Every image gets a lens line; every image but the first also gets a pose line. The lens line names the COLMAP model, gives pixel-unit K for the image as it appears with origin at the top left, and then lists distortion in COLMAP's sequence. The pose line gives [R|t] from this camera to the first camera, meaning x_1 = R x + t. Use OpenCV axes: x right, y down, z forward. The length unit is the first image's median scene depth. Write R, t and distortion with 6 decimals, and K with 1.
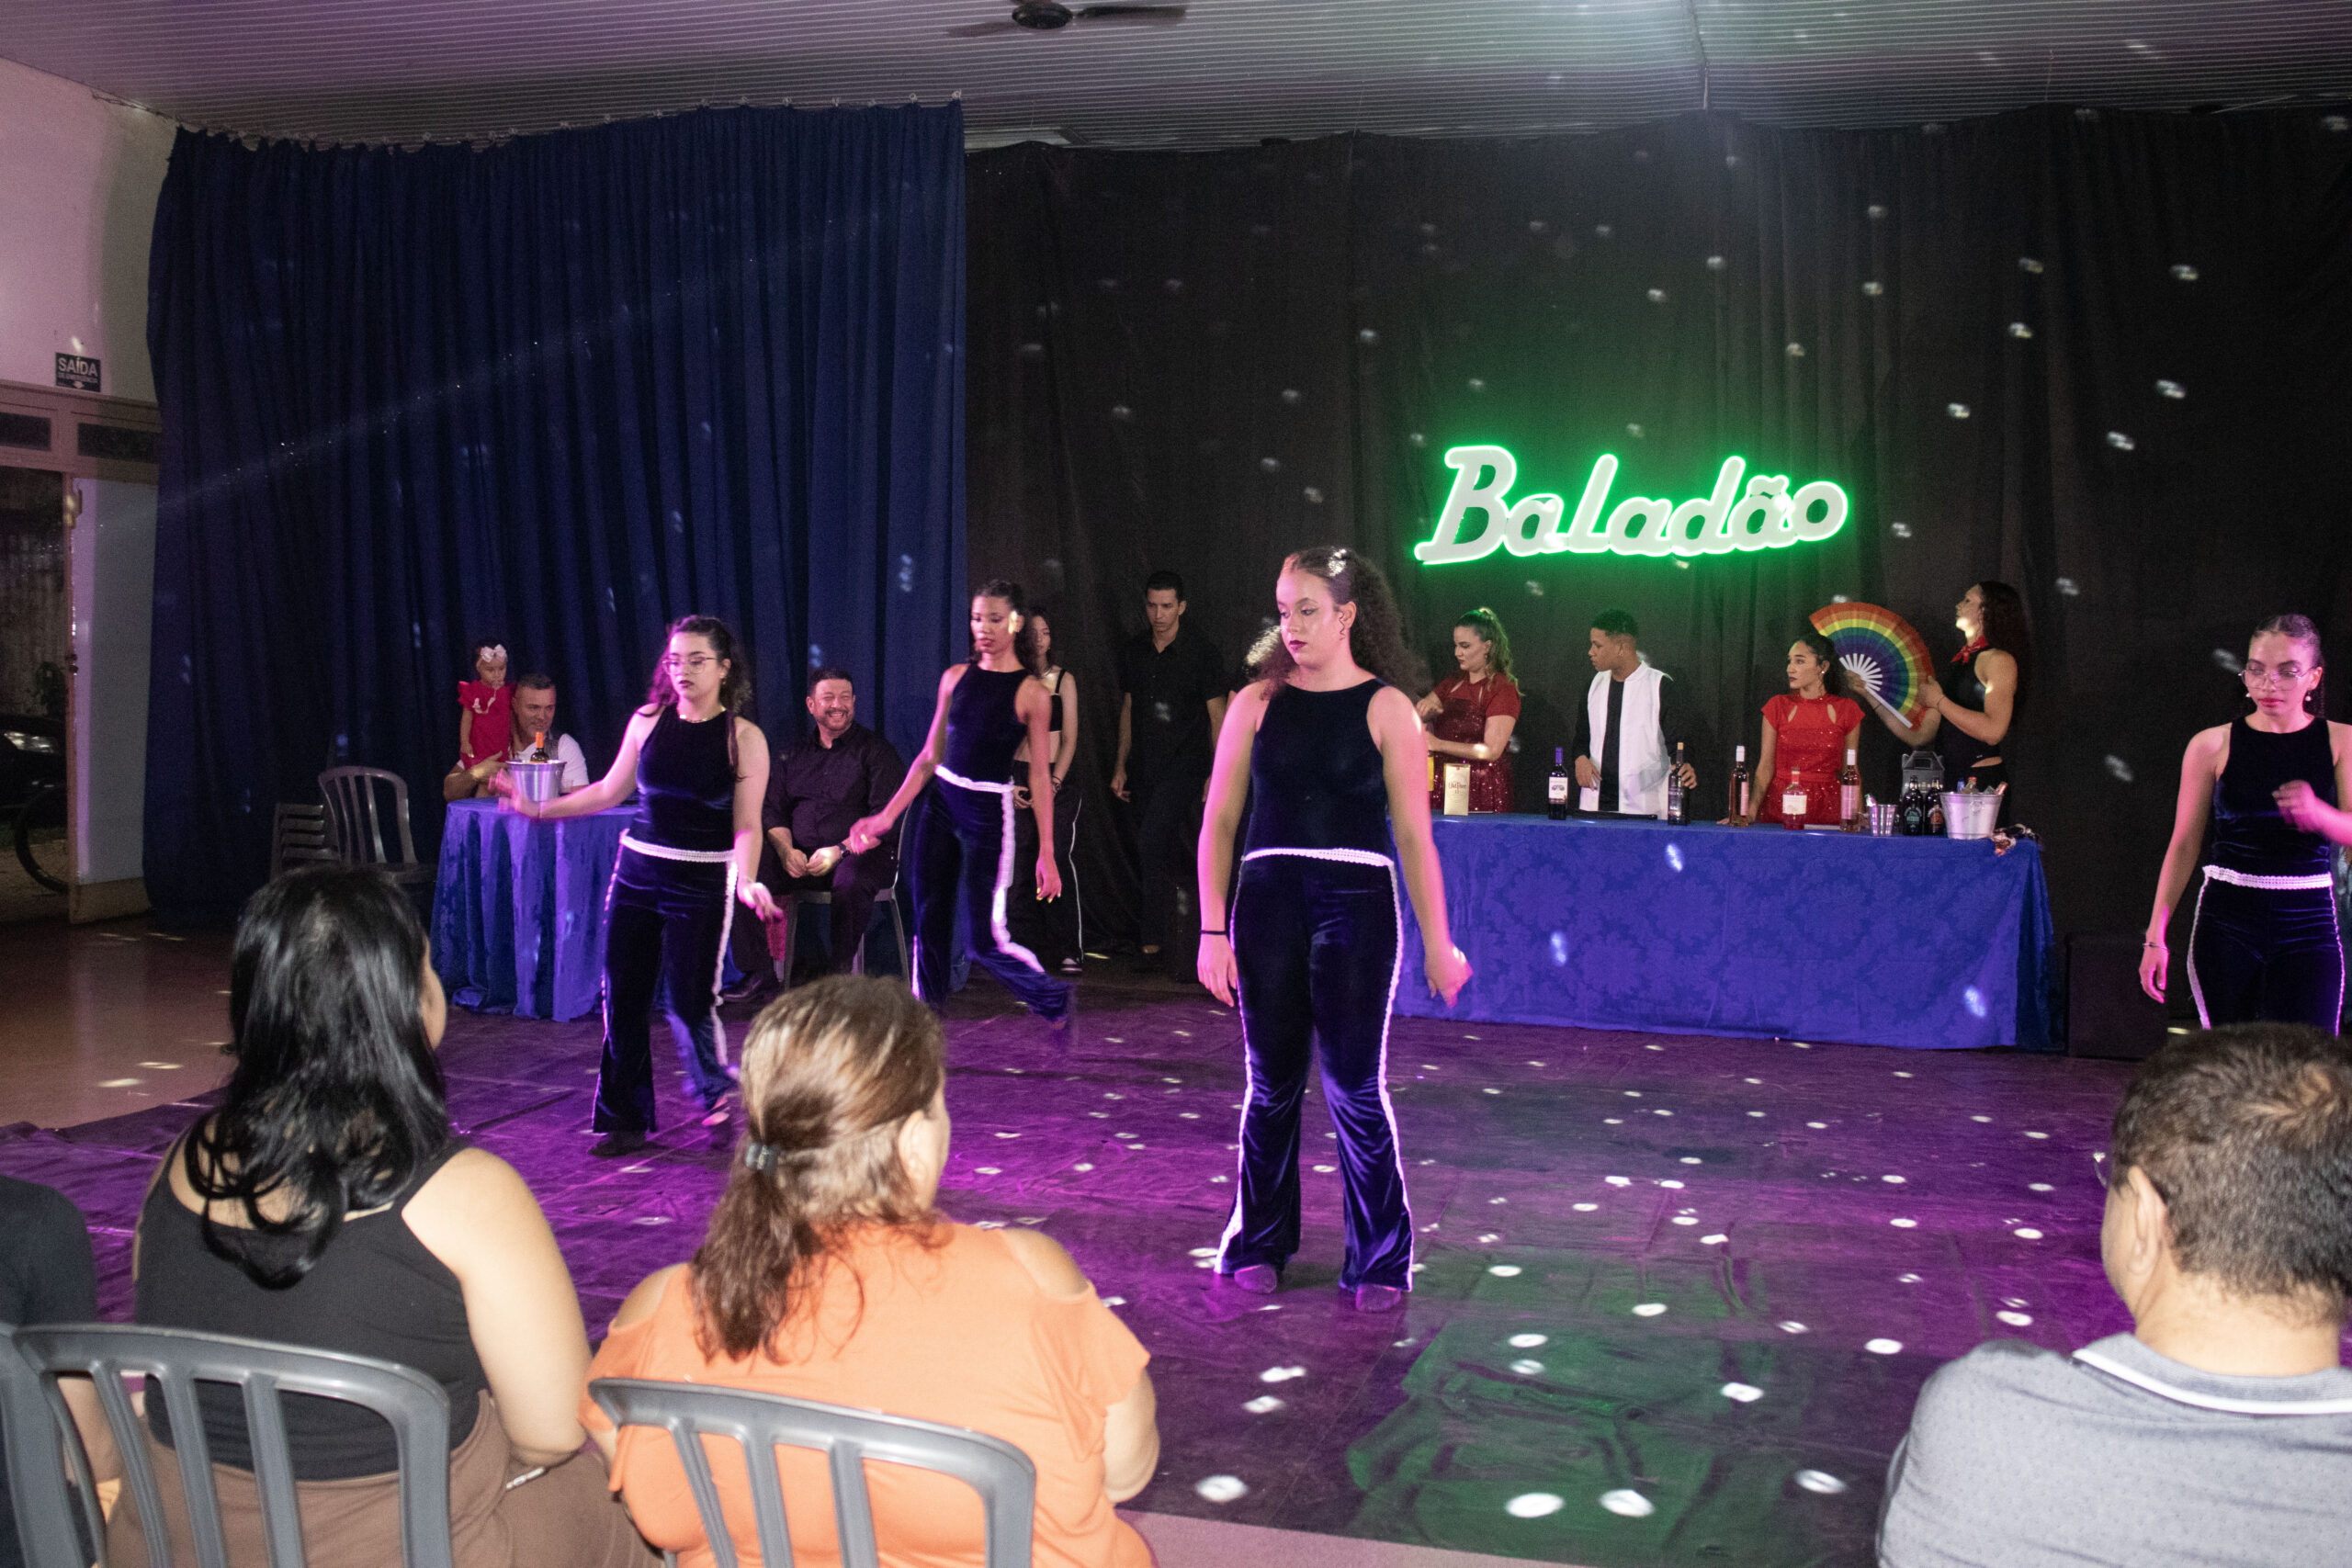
lens RADIAL K [[2337.8, 0, 1217.7], [0, 2337.8, 773.2], [0, 0, 1]] dist [-0.081157, 0.000000]
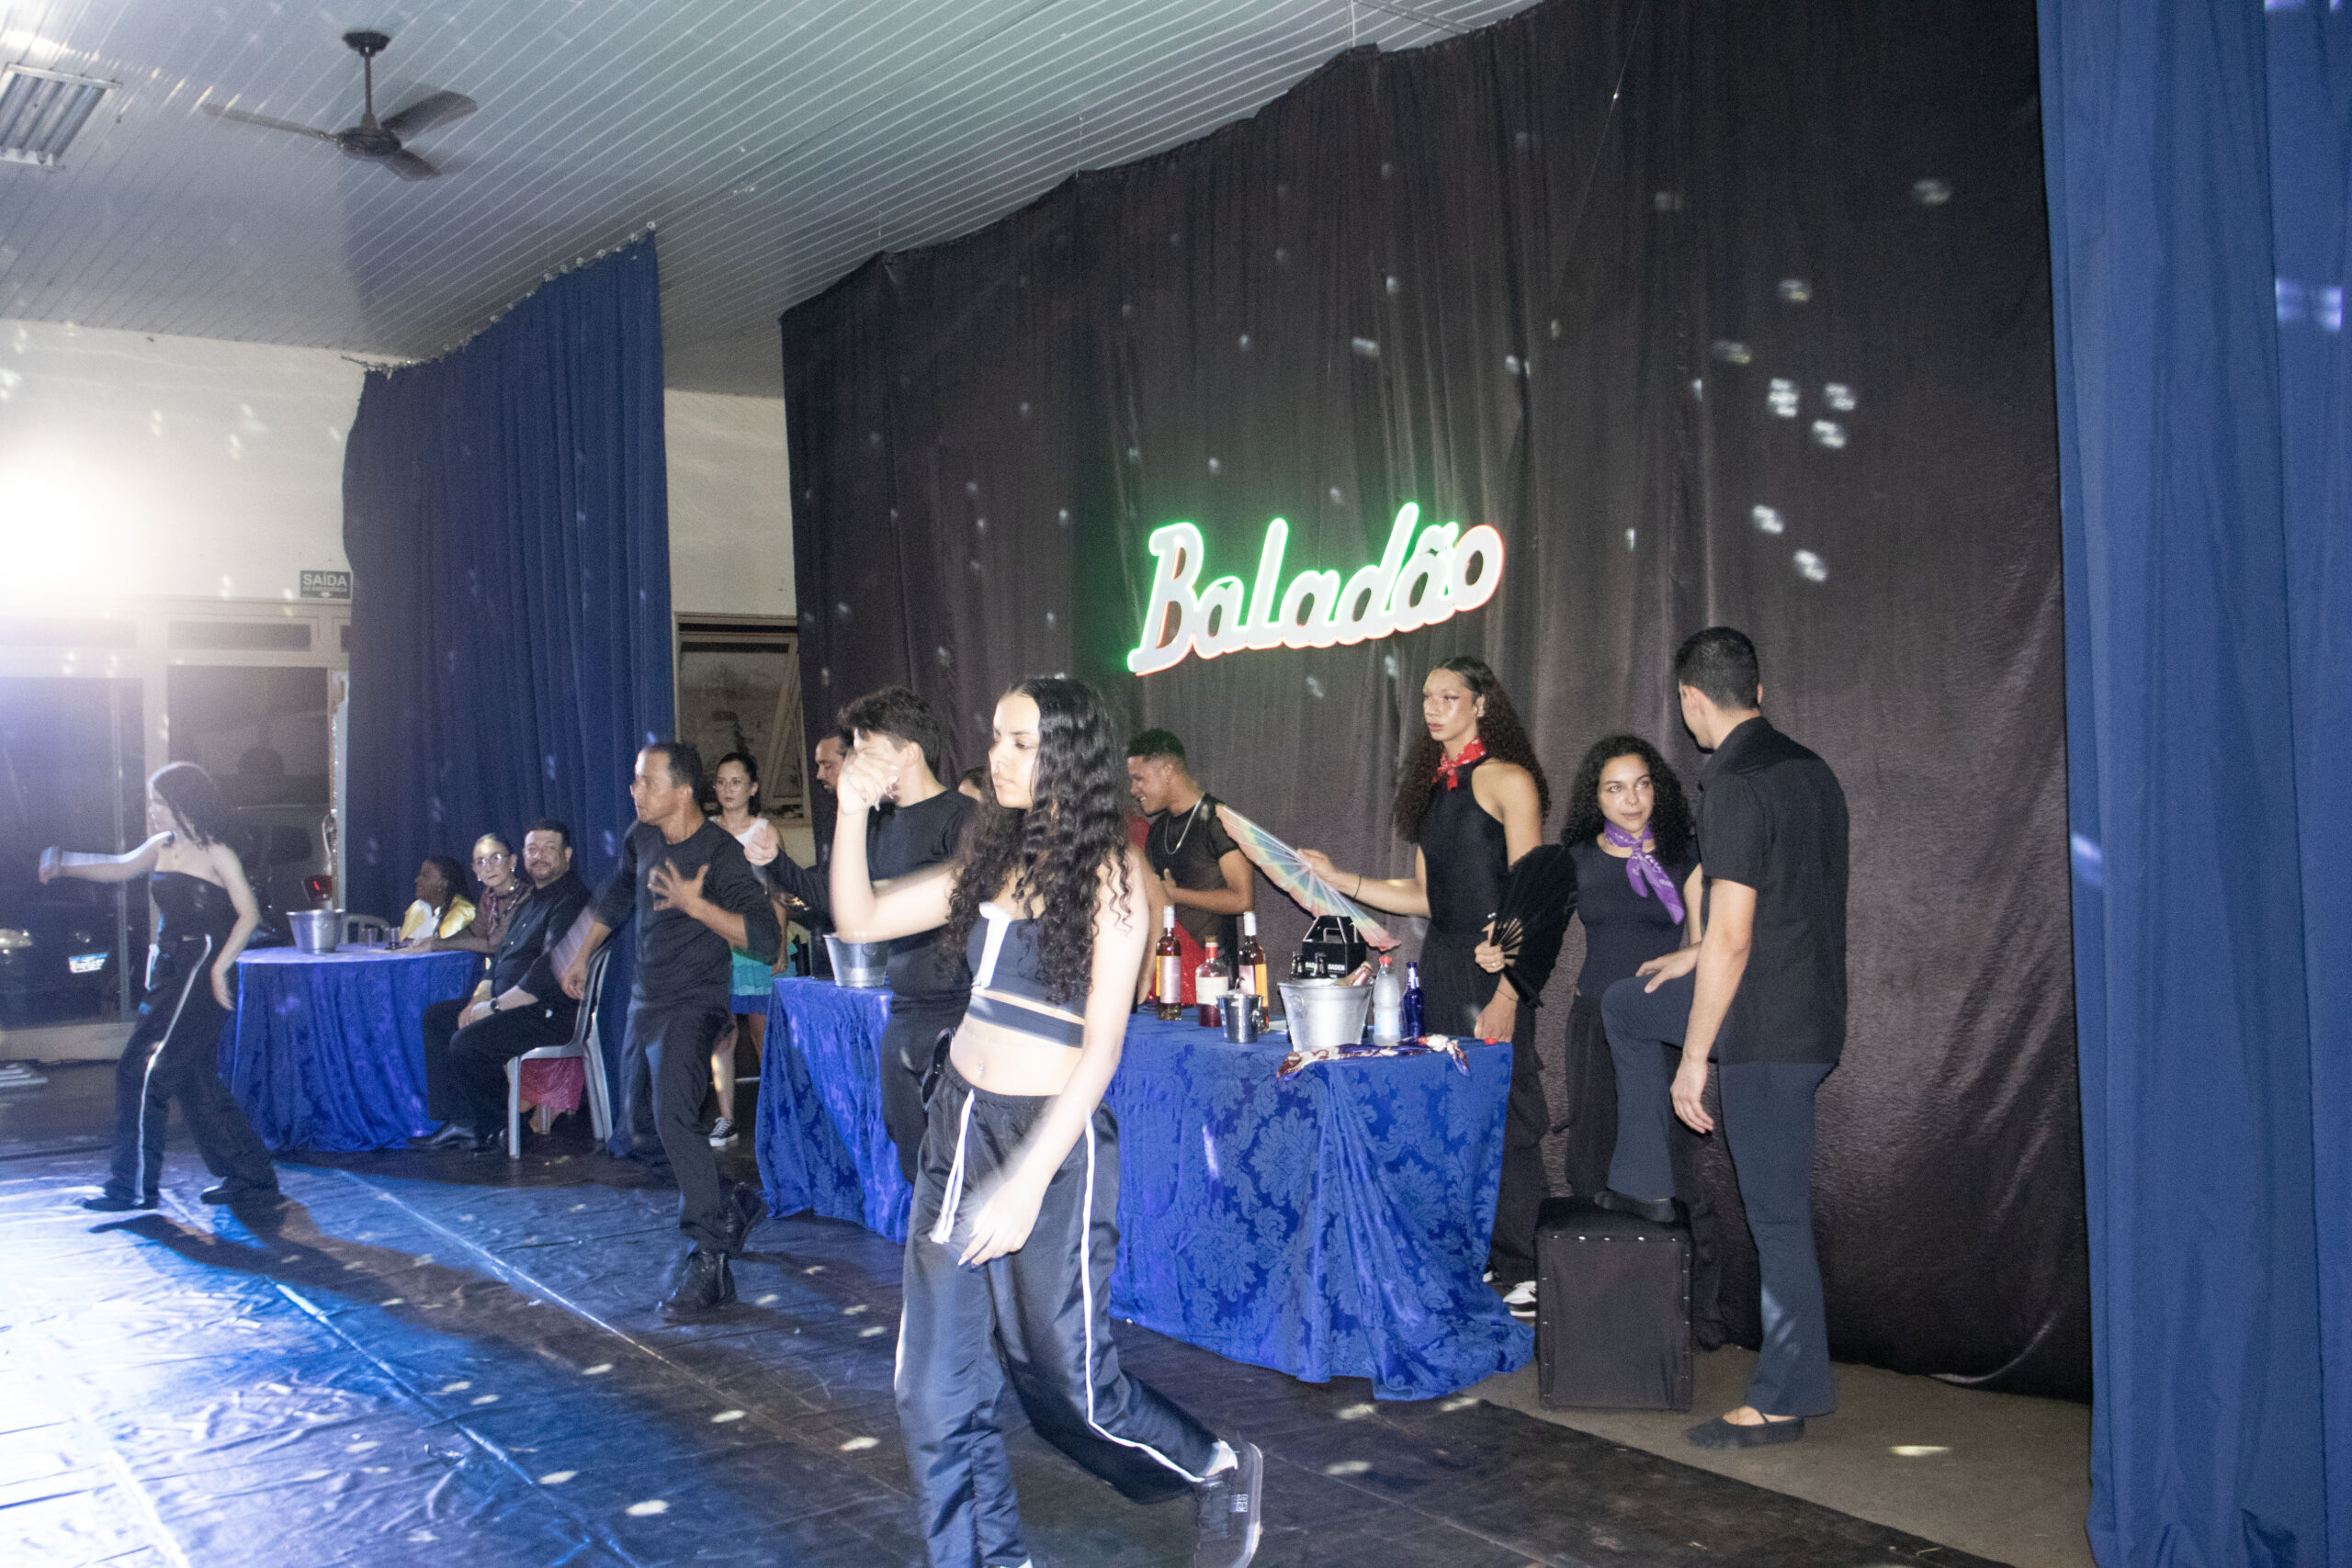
lens RADIAL K [[2198.6, 0, 1164.6], [0, 2198.6, 791.5], [0, 0, 1]] dist [-0.056274, 0.000000]
pose [[0.766184, -0.029502, -0.641943, 0.595597], [0.001386, 0.999019, -0.044258, -0.015445], [0.642620, 0.033020, 0.765474, 0.424720]]
